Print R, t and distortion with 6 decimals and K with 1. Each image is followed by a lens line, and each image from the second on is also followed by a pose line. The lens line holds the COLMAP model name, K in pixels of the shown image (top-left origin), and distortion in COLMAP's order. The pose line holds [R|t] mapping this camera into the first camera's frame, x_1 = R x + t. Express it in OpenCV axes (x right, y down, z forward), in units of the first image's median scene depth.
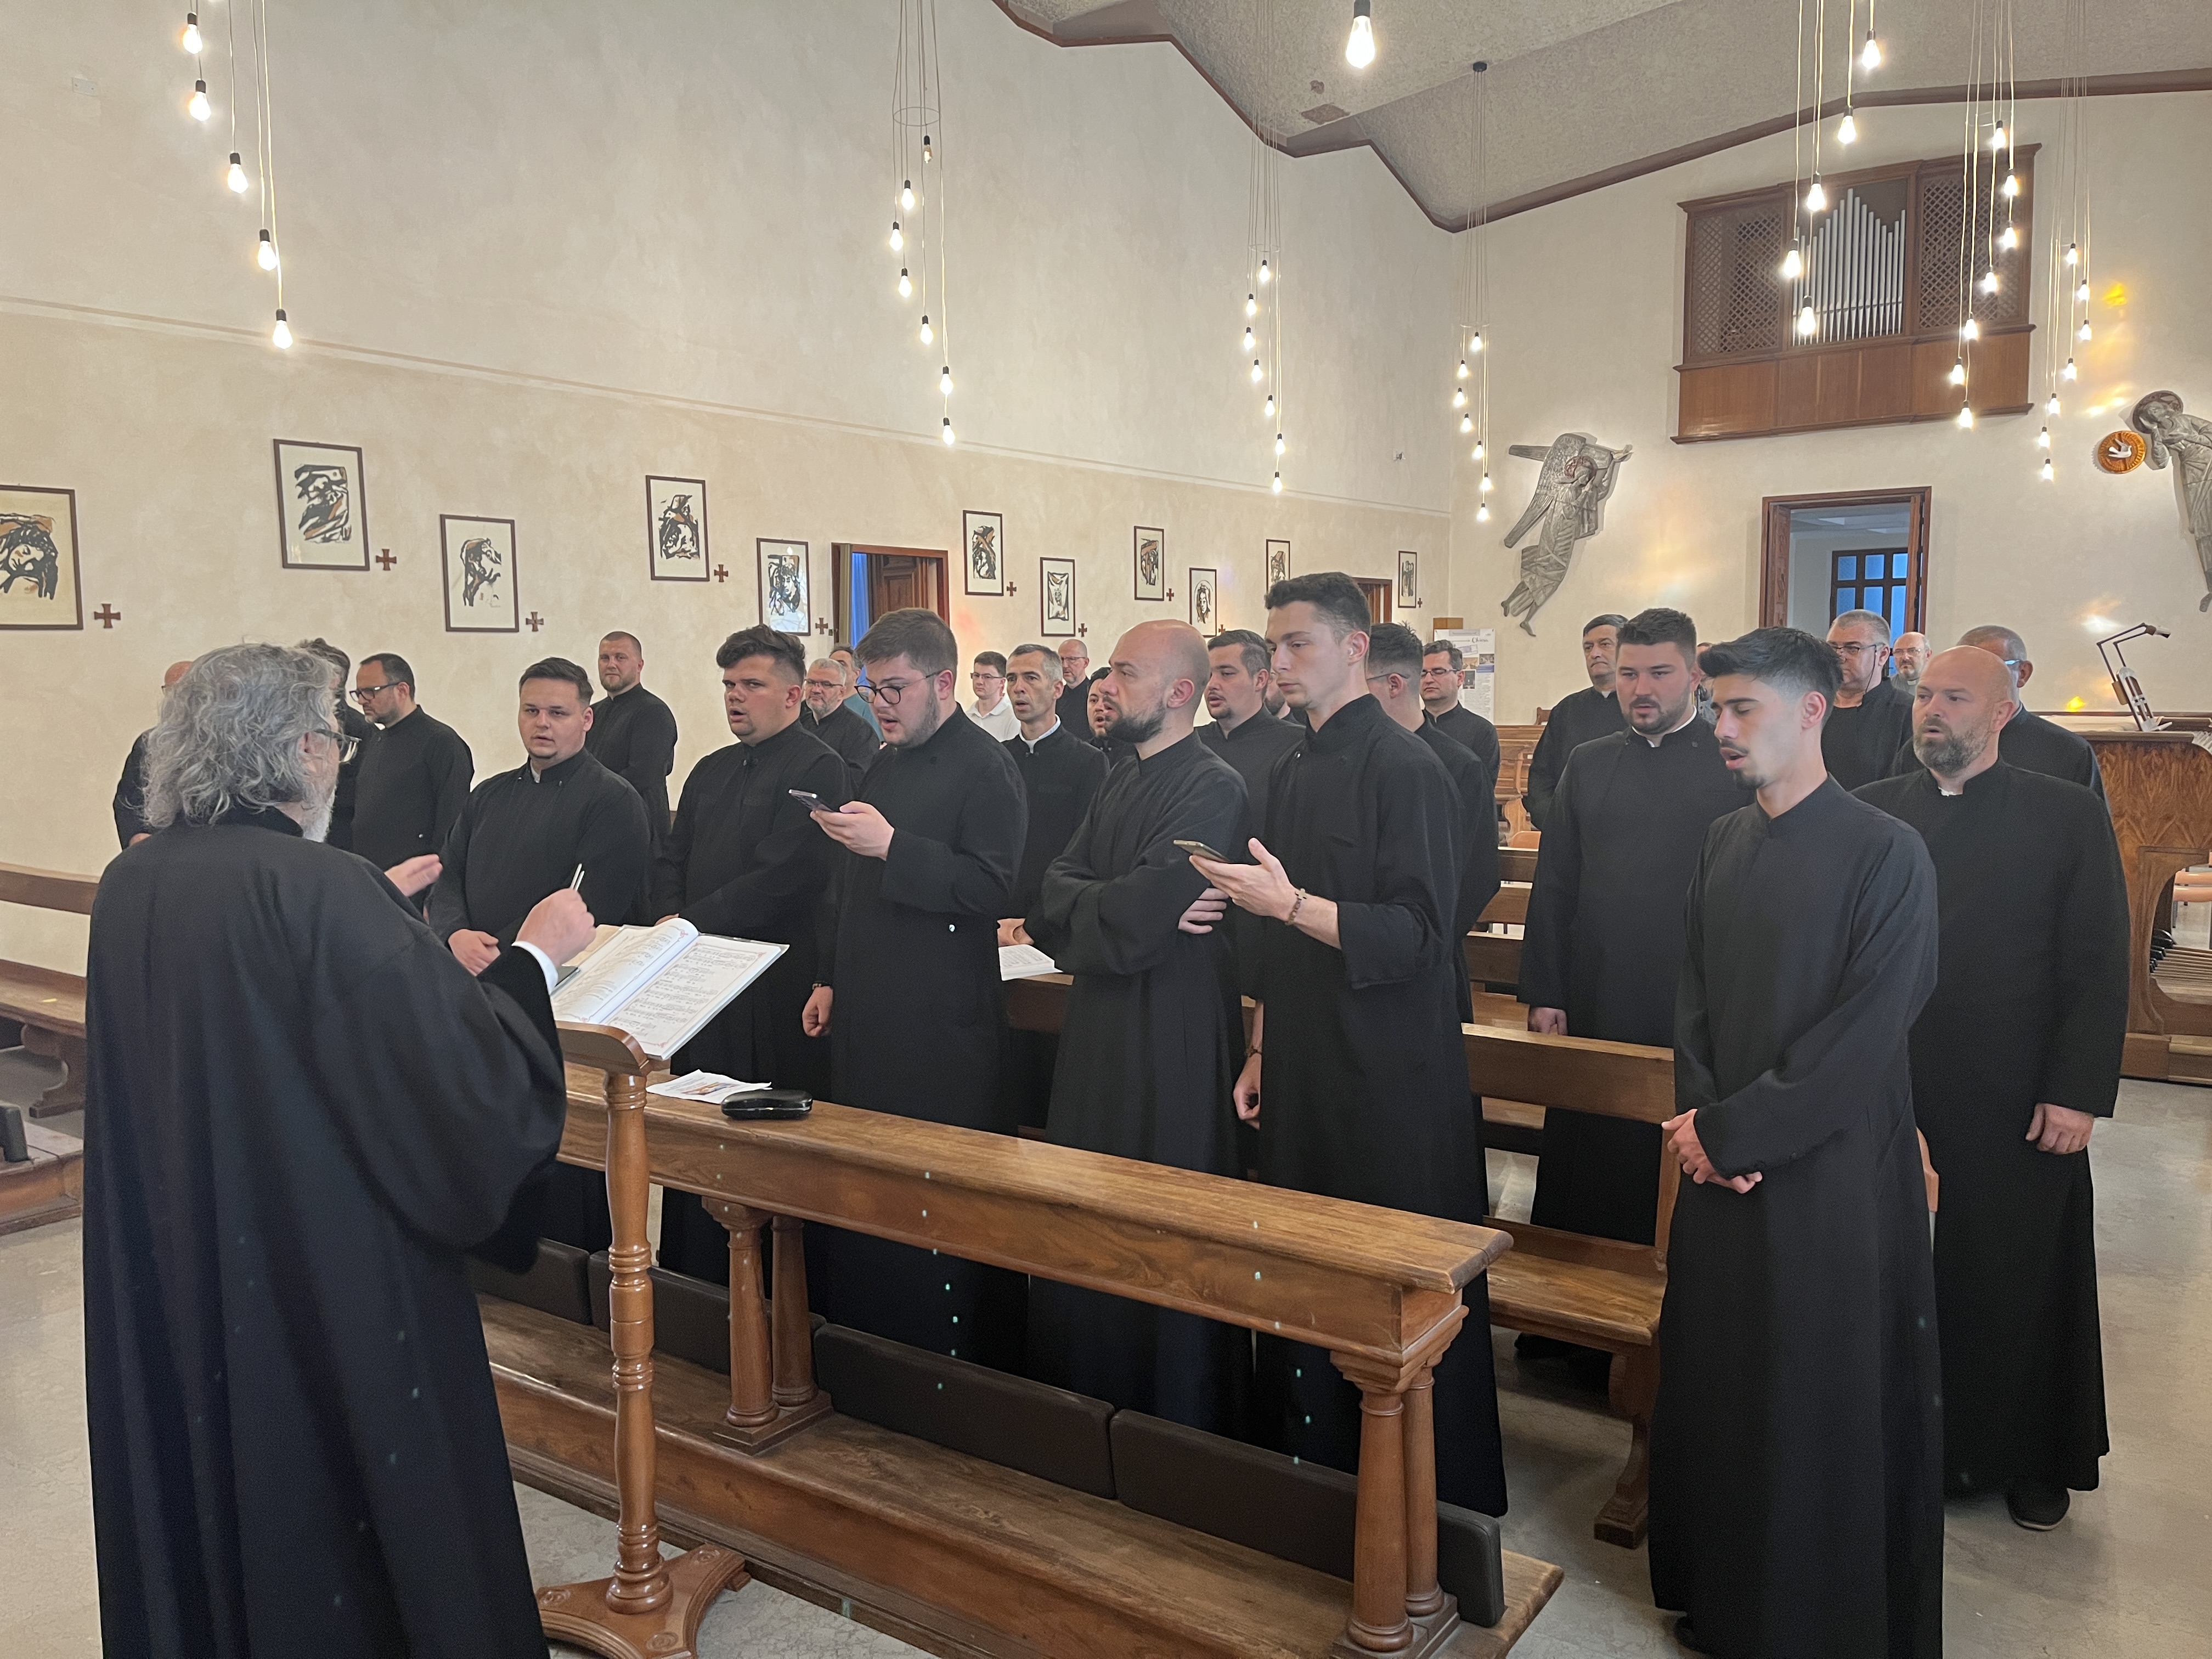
lens RADIAL K [[1675.5, 0, 1103.3], [0, 1675.5, 820.5], [0, 0, 1]] dist [0.070708, -0.085444]
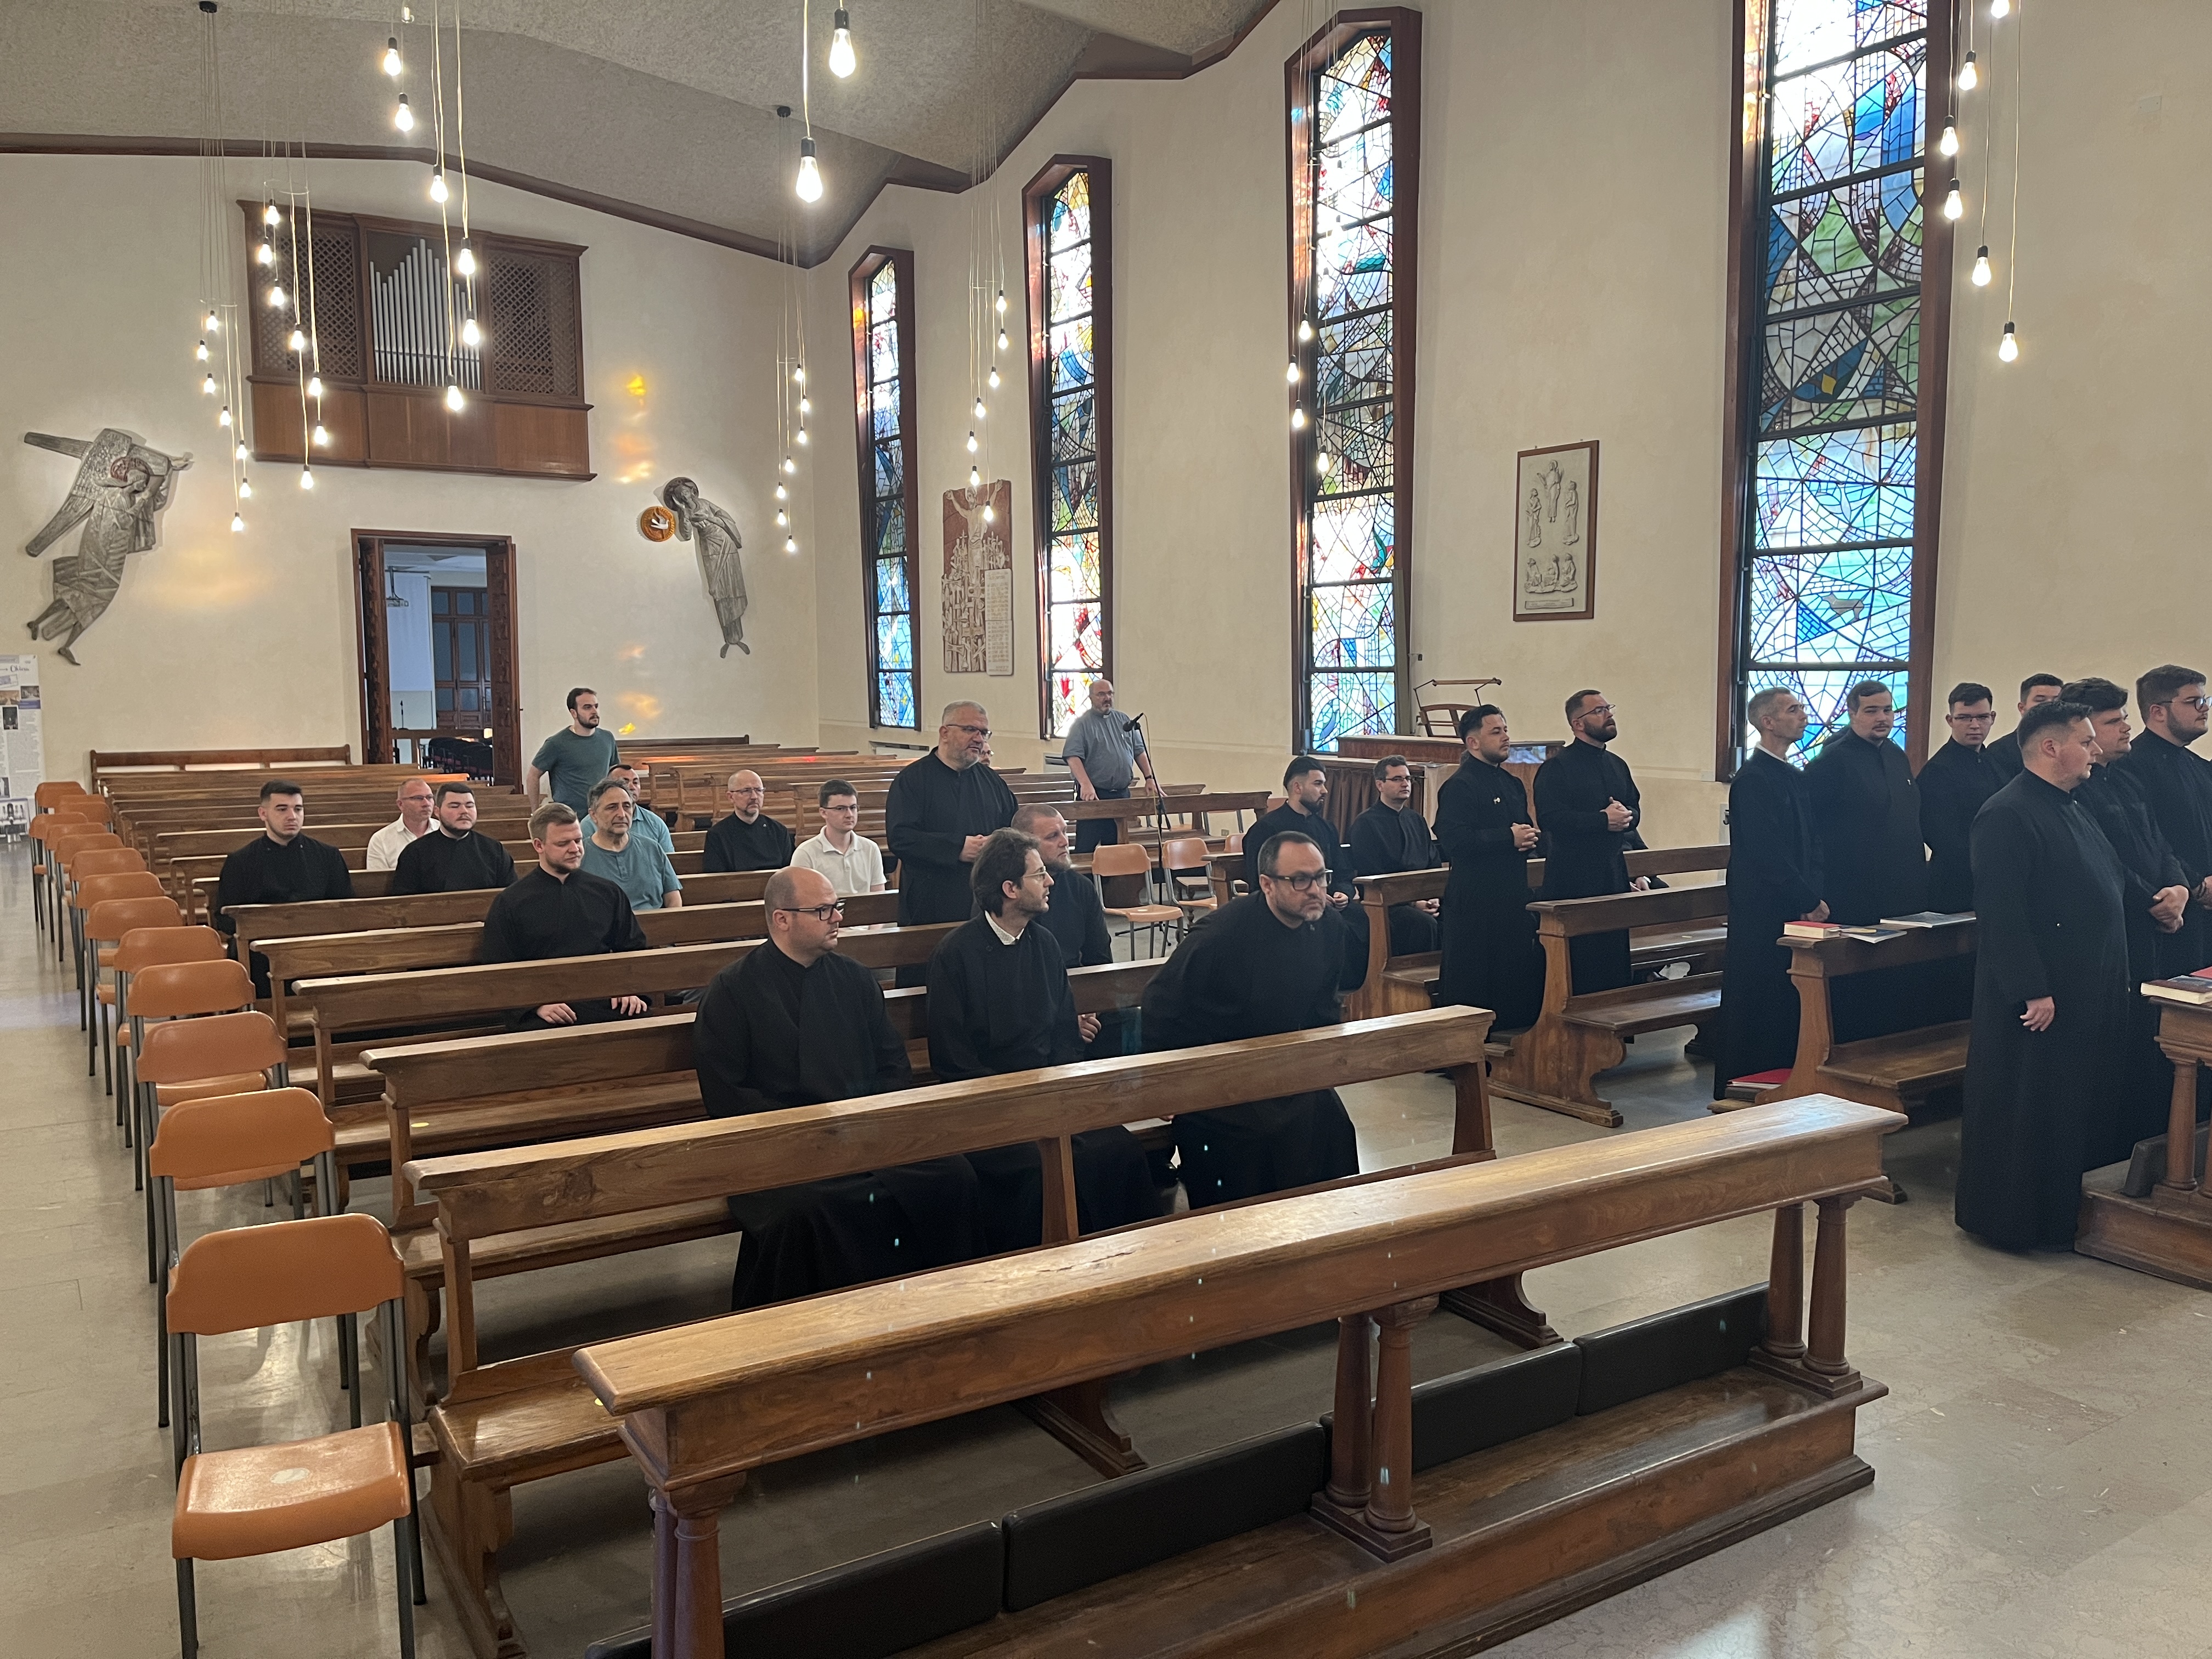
lens RADIAL K [[1675.5, 0, 1103.3], [0, 1675.5, 820.5], [0, 0, 1]] dist [0.070708, -0.085444]
pose [[0.386832, -0.066626, 0.919740, -0.334818], [0.087881, 0.995511, 0.035153, -0.018791], [-0.917953, 0.067230, 0.390951, 0.220238]]
